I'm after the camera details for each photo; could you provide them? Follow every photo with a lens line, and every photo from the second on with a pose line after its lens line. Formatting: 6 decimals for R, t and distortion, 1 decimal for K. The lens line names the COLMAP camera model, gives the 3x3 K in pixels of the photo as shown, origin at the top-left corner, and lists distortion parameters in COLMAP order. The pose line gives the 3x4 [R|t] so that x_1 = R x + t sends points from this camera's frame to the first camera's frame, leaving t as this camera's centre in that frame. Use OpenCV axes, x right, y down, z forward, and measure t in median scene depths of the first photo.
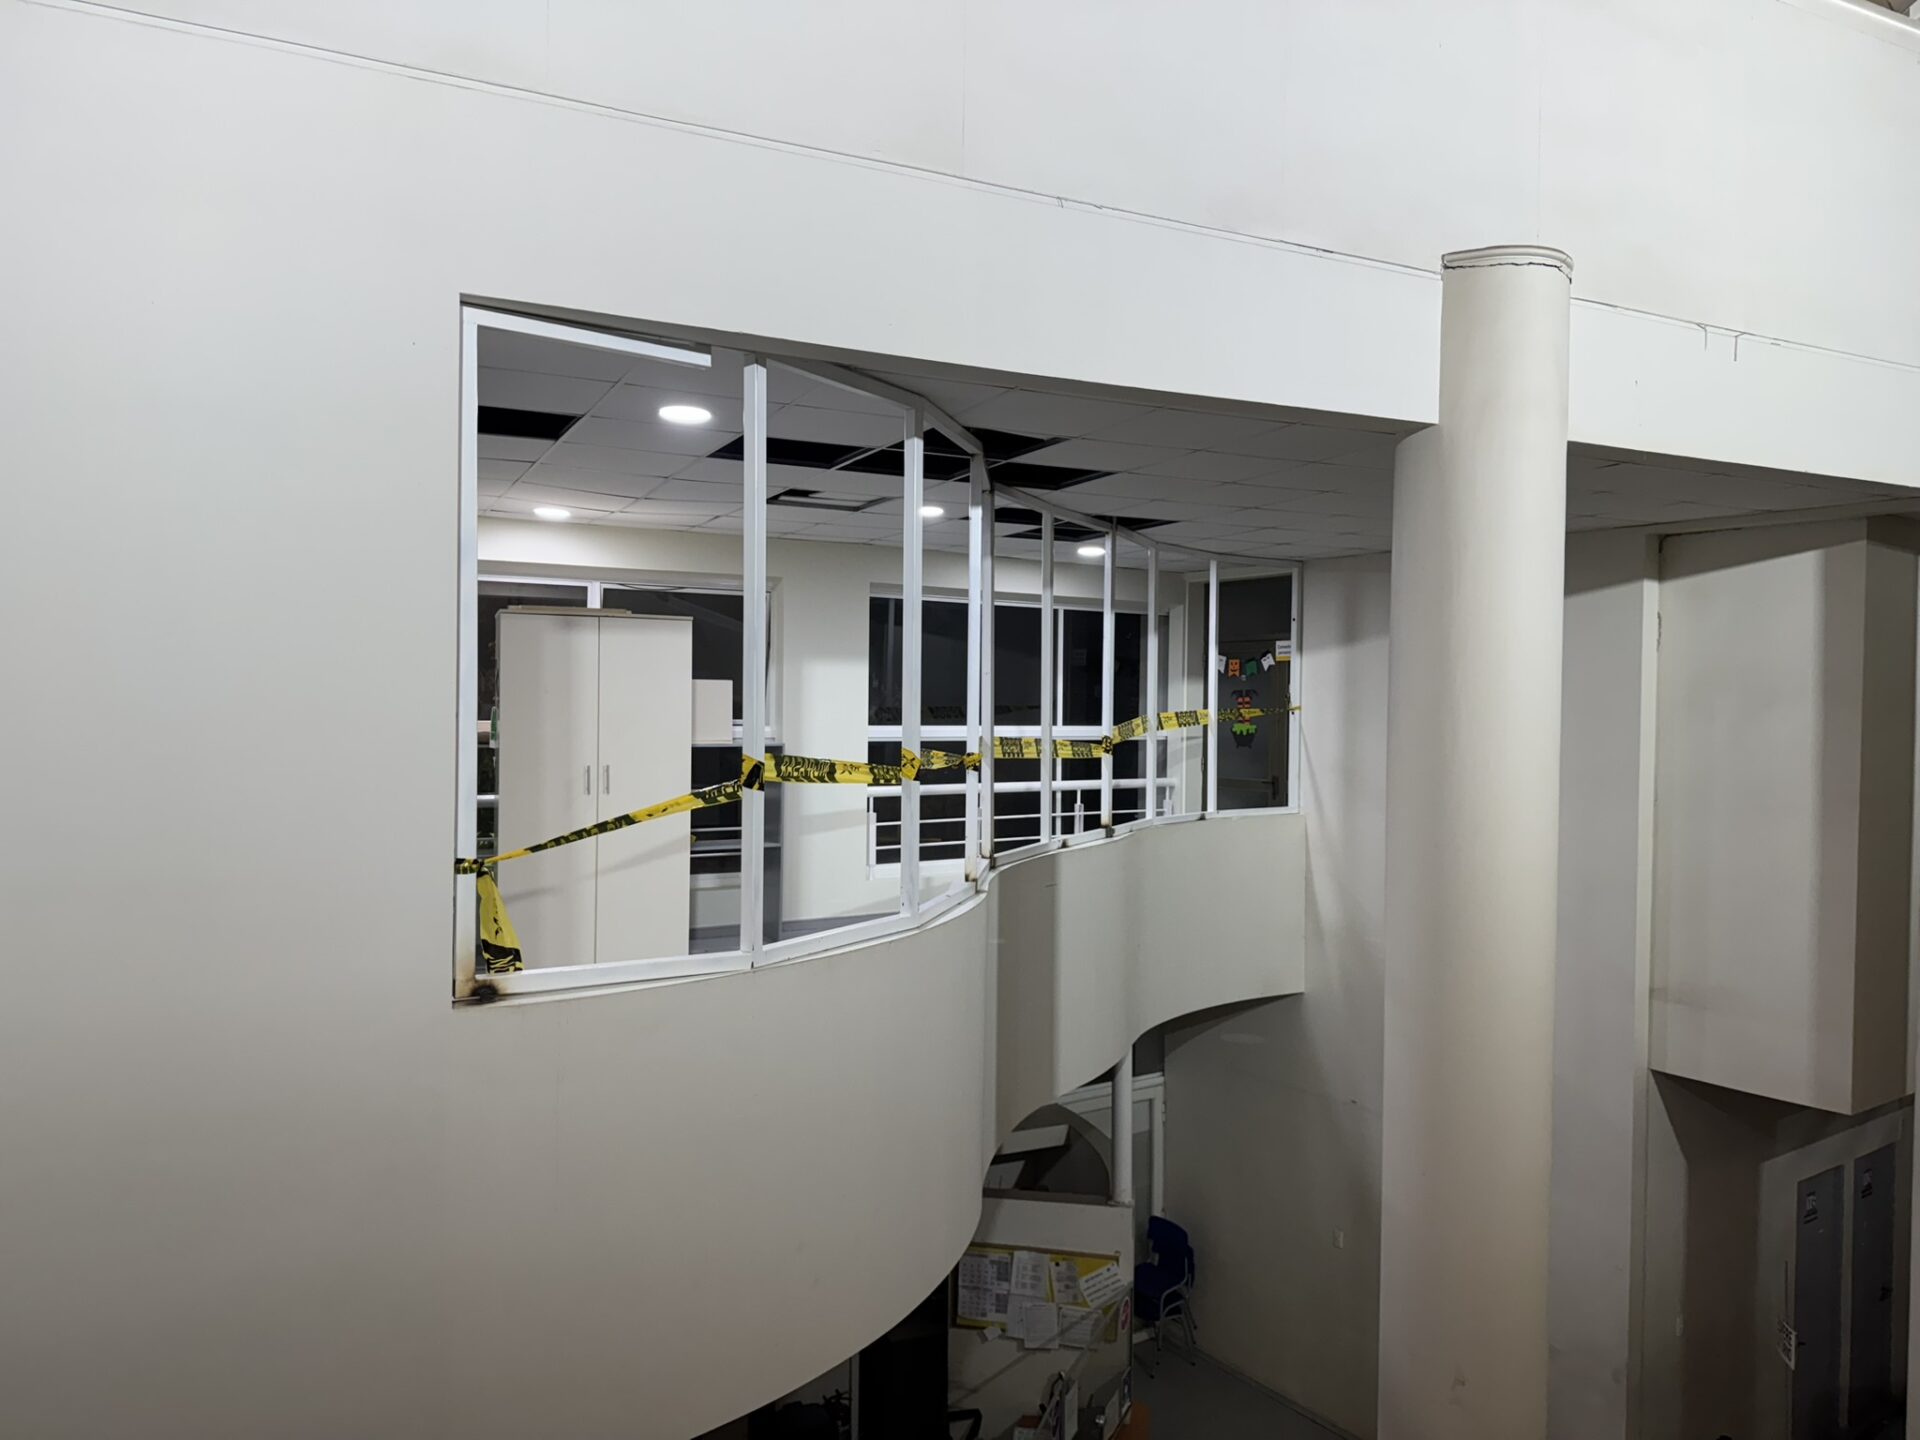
lens RADIAL K [[1364.1, 0, 969.2], [0, 1364.1, 727.9], [0, 0, 1]] dist [0.043265, -0.008134]
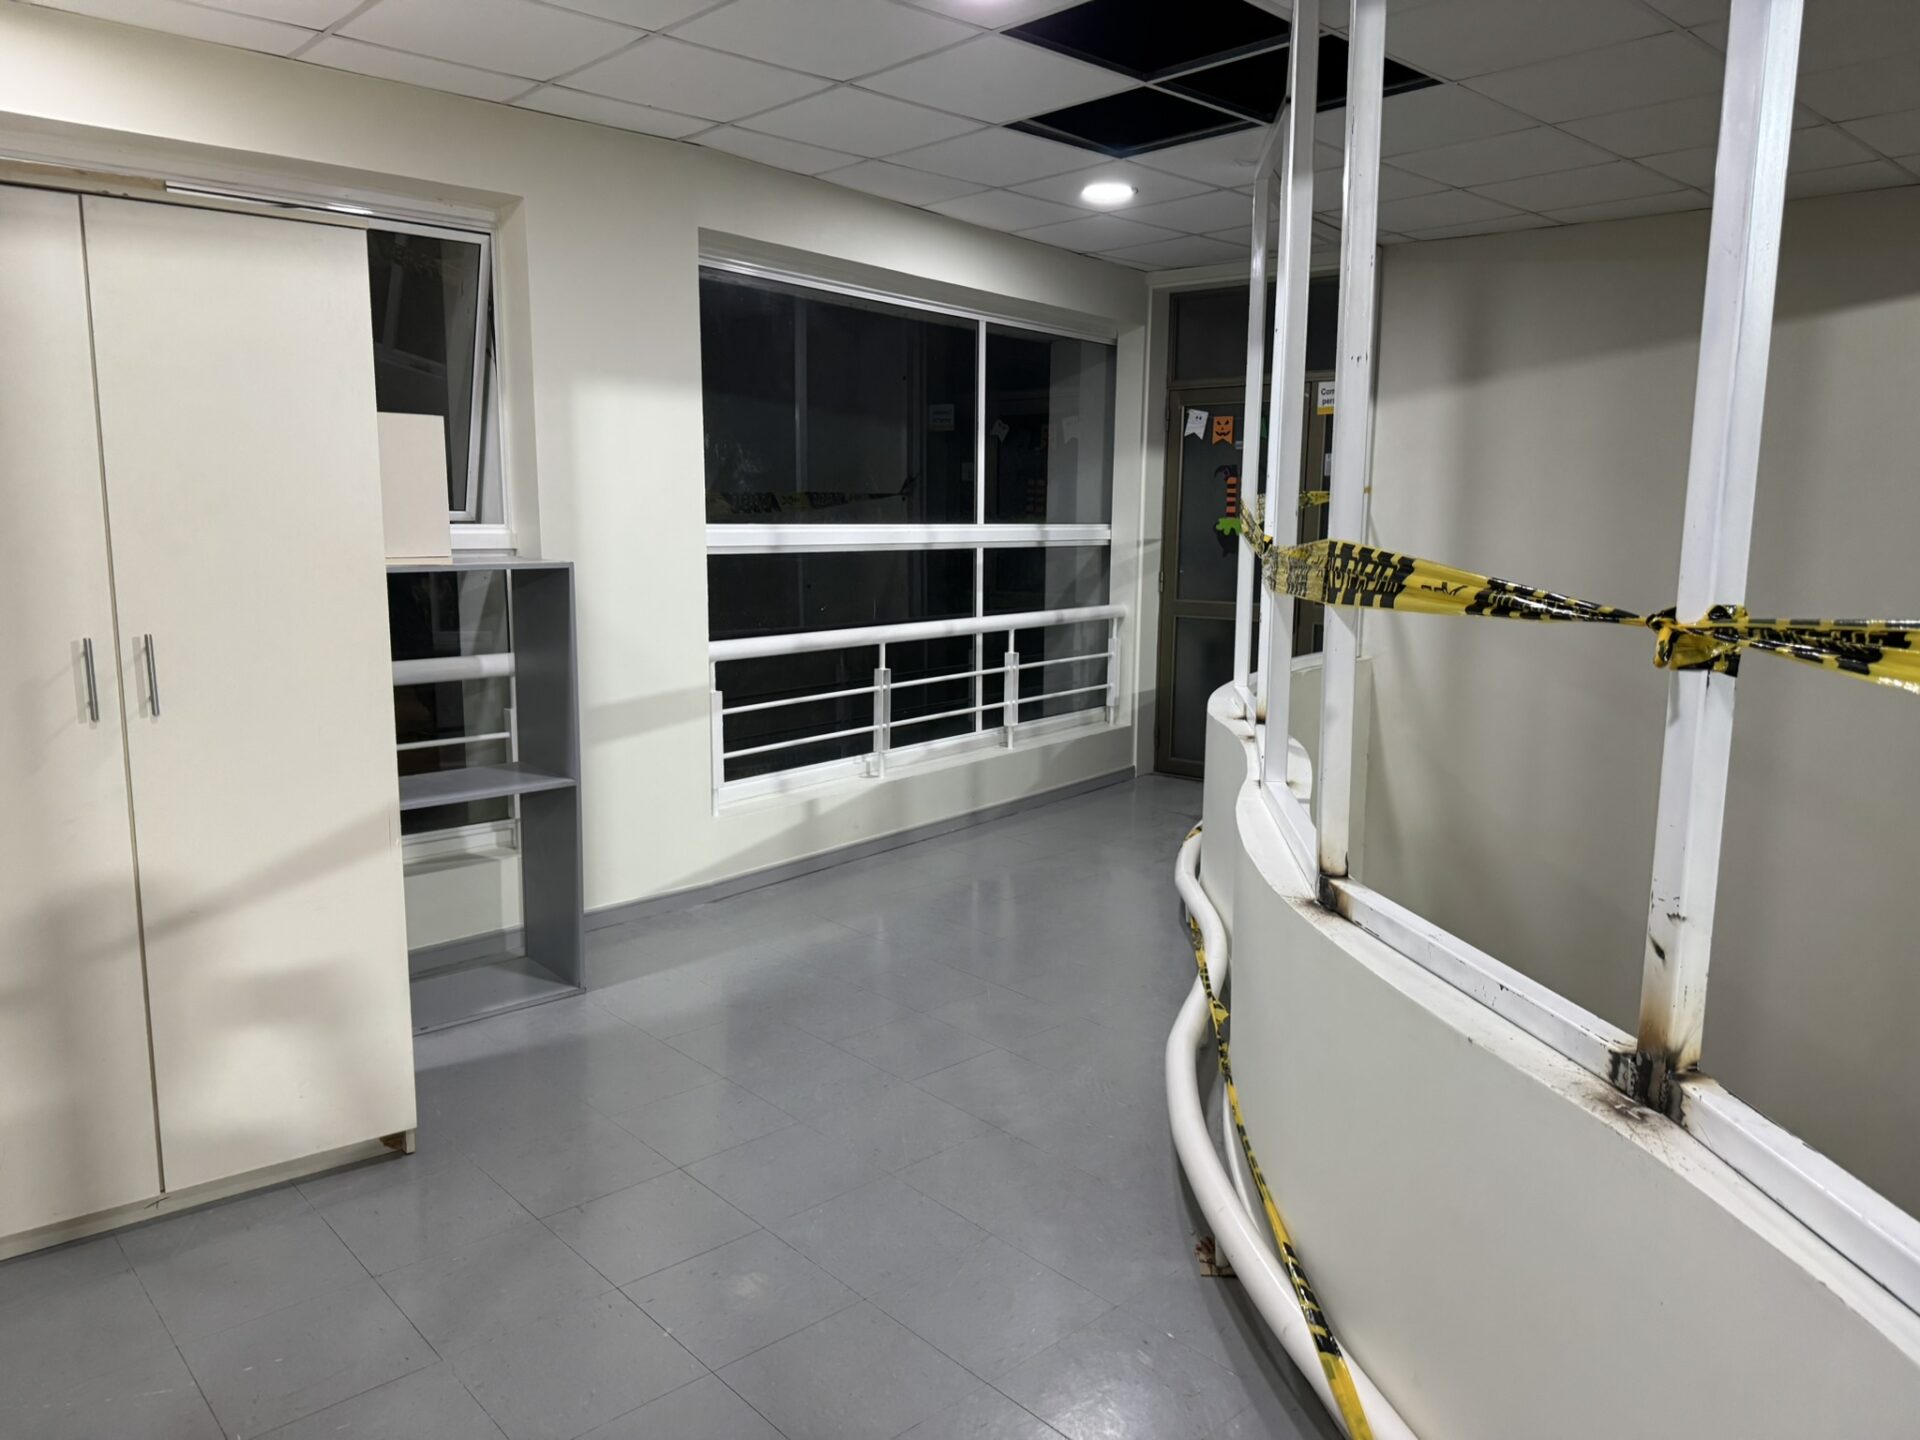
lens RADIAL K [[1364.1, 0, 949.5], [0, 1364.1, 732.9], [0, 0, 1]] dist [0.043265, -0.008134]
pose [[0.960726, -0.050932, 0.272785, -0.120132], [0.011192, 0.989324, 0.145301, 0.002202], [-0.277273, -0.136541, 0.951040, 0.439053]]
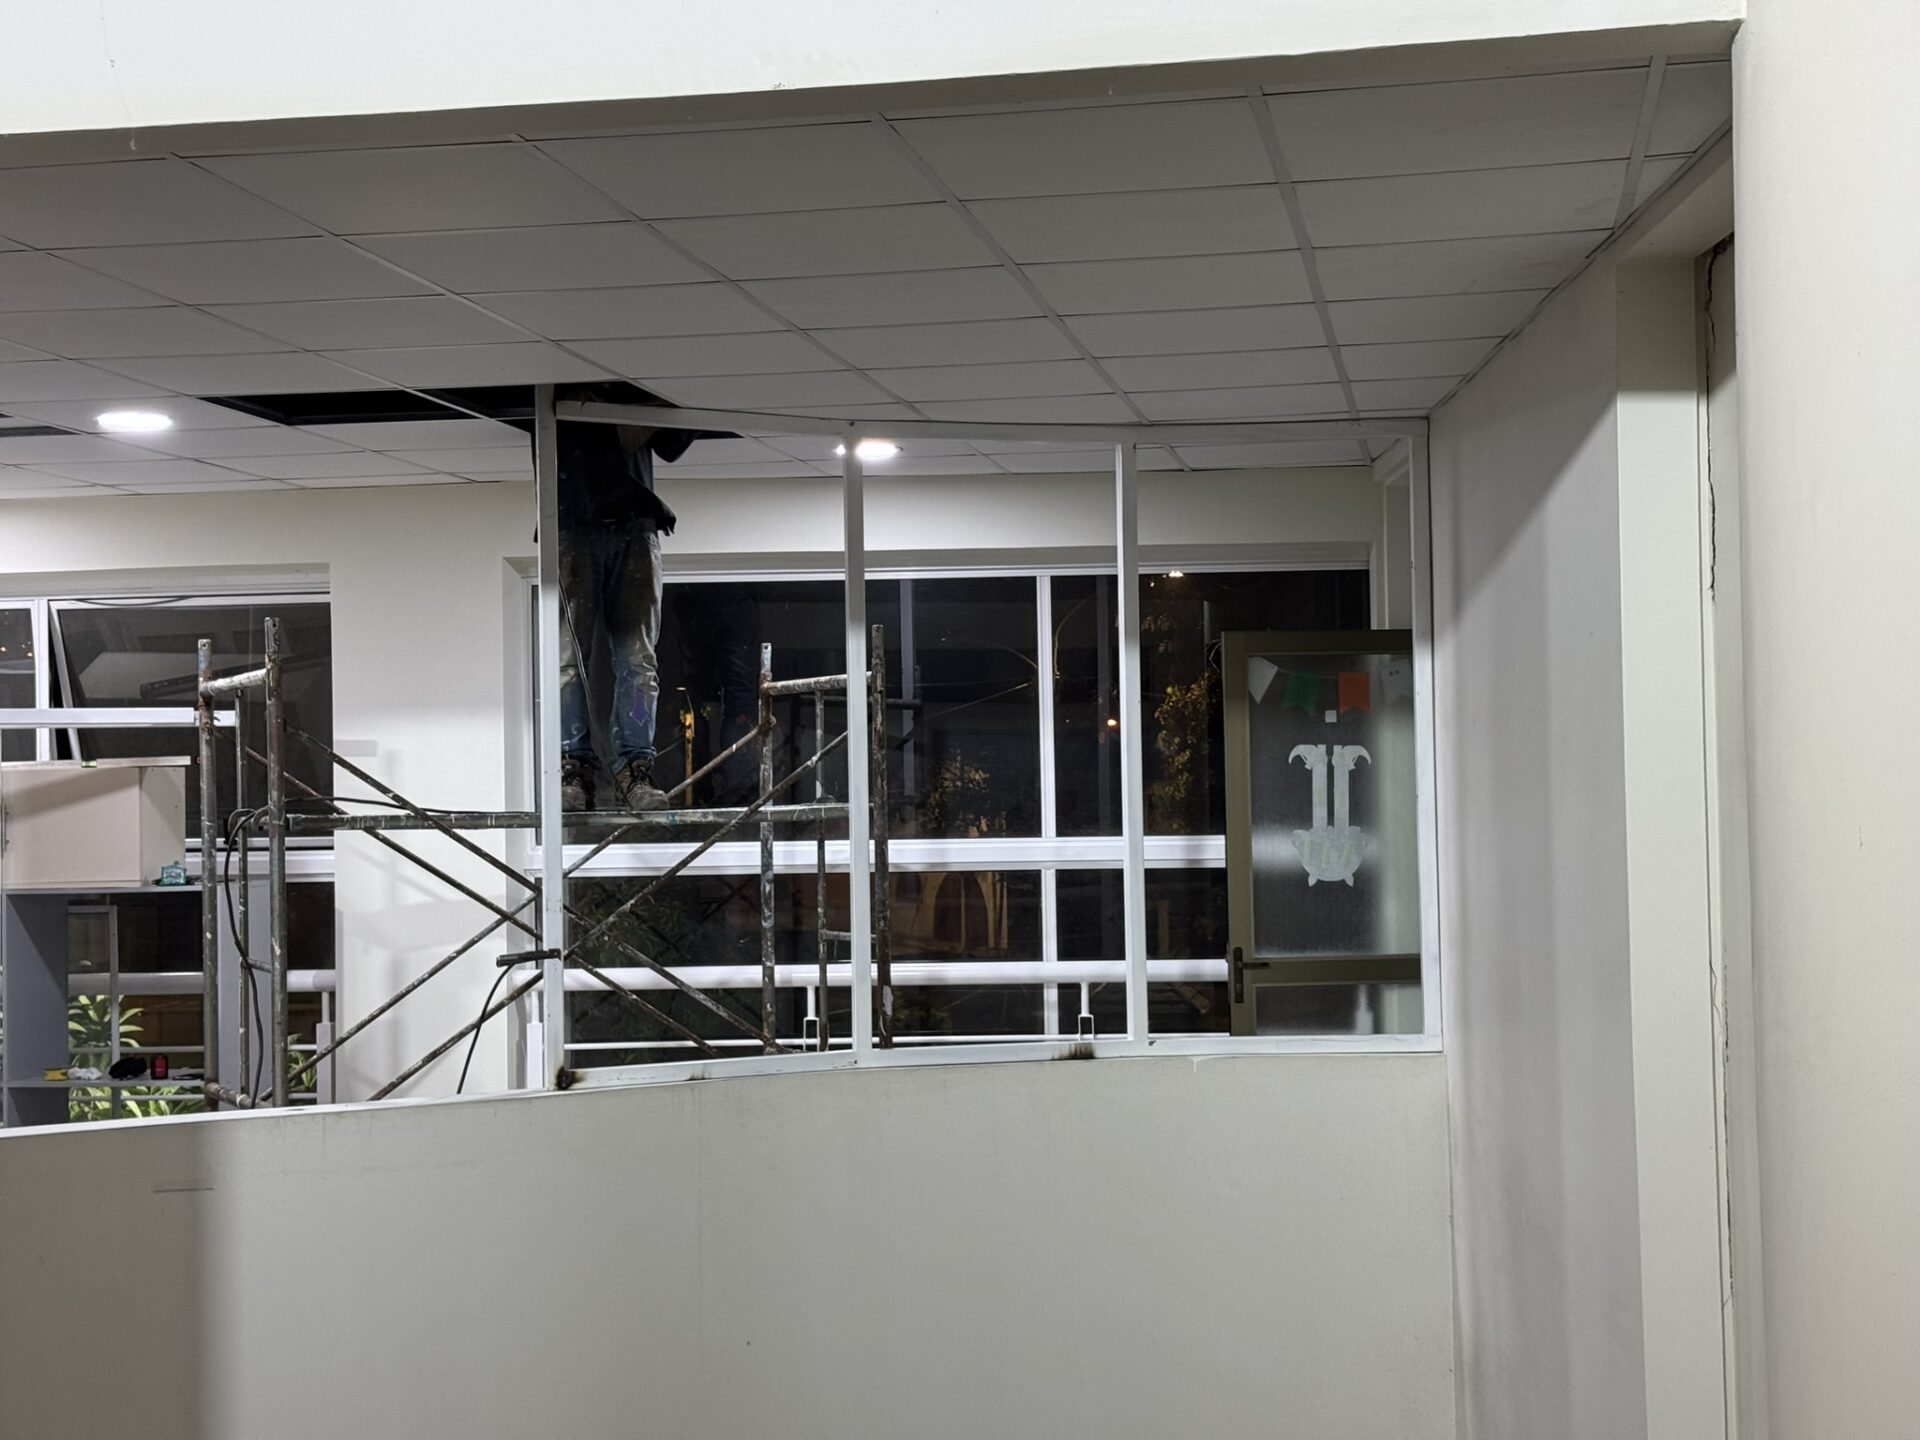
lens RADIAL K [[2685.8, 0, 954.5], [0, 2685.8, 714.9], [0, 0, 1]] dist [0.130923, 0.000000]
pose [[0.797886, -0.040370, -0.601454, 0.597899], [0.016128, 0.998827, -0.045646, -0.001935], [0.602592, 0.026720, 0.797602, 0.290882]]
